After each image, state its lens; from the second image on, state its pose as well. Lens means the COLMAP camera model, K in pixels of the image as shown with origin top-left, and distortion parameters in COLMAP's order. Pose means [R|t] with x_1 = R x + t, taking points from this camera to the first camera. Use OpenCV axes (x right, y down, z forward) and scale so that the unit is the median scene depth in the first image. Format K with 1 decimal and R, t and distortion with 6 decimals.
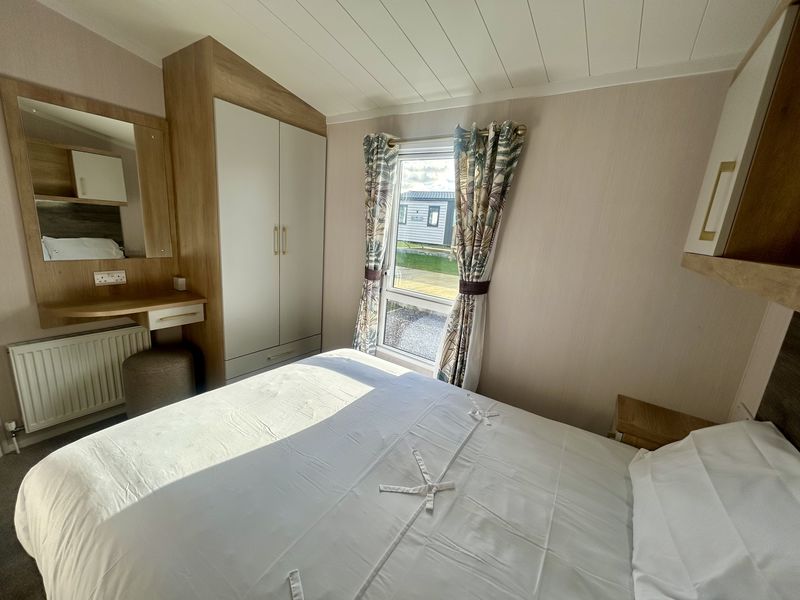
lens RADIAL K [[321.3, 0, 400.0], [0, 321.3, 300.0], [0, 0, 1]] dist [0.000877, 0.000189]
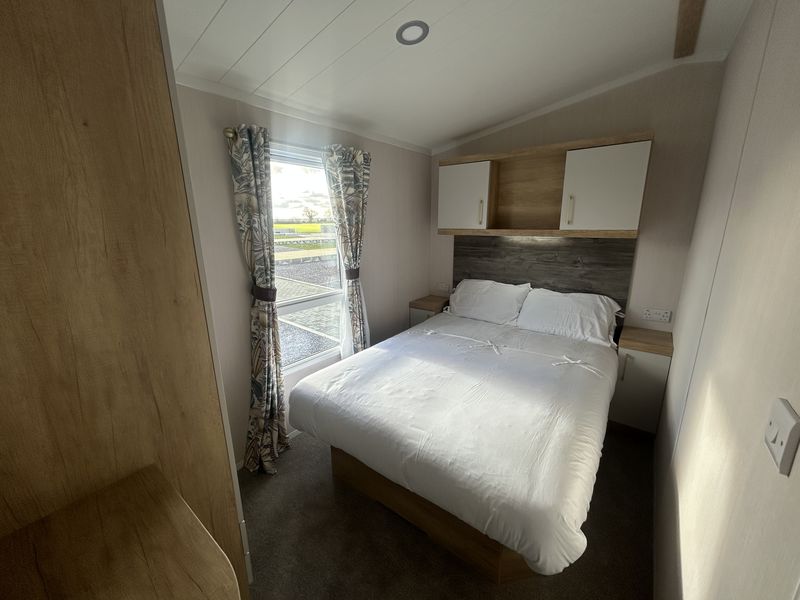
lens RADIAL K [[321.3, 0, 400.0], [0, 321.3, 300.0], [0, 0, 1]] dist [0.000877, 0.000189]
pose [[0.051795, -0.320608, 0.945795, -1.137757], [0.238108, 0.923717, 0.300084, -0.311244], [-0.969857, 0.209659, 0.124184, 0.742139]]
